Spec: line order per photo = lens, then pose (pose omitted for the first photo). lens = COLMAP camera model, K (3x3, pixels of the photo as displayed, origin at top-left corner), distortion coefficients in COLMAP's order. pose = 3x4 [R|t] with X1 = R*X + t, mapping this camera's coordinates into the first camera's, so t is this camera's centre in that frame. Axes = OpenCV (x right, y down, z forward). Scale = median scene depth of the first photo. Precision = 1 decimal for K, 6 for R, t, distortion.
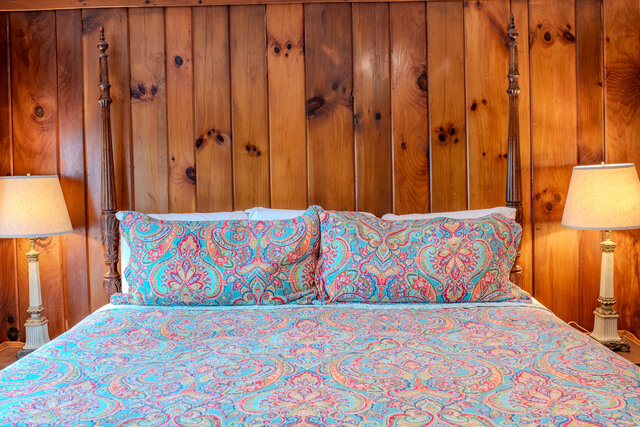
lens RADIAL K [[648.8, 0, 320.0], [0, 648.8, 213.5], [0, 0, 1]] dist [-0.015869, 0.010659]
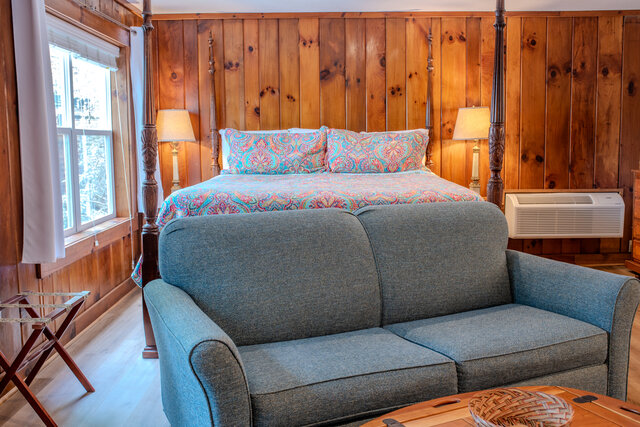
lens RADIAL K [[648.8, 0, 320.0], [0, 648.8, 213.5], [0, 0, 1]] dist [-0.015869, 0.010659]
pose [[0.999926, 0.011706, 0.003343, -0.022600], [-0.011846, 0.998890, 0.045595, 0.146627], [-0.002806, -0.045632, 0.998954, -0.869882]]
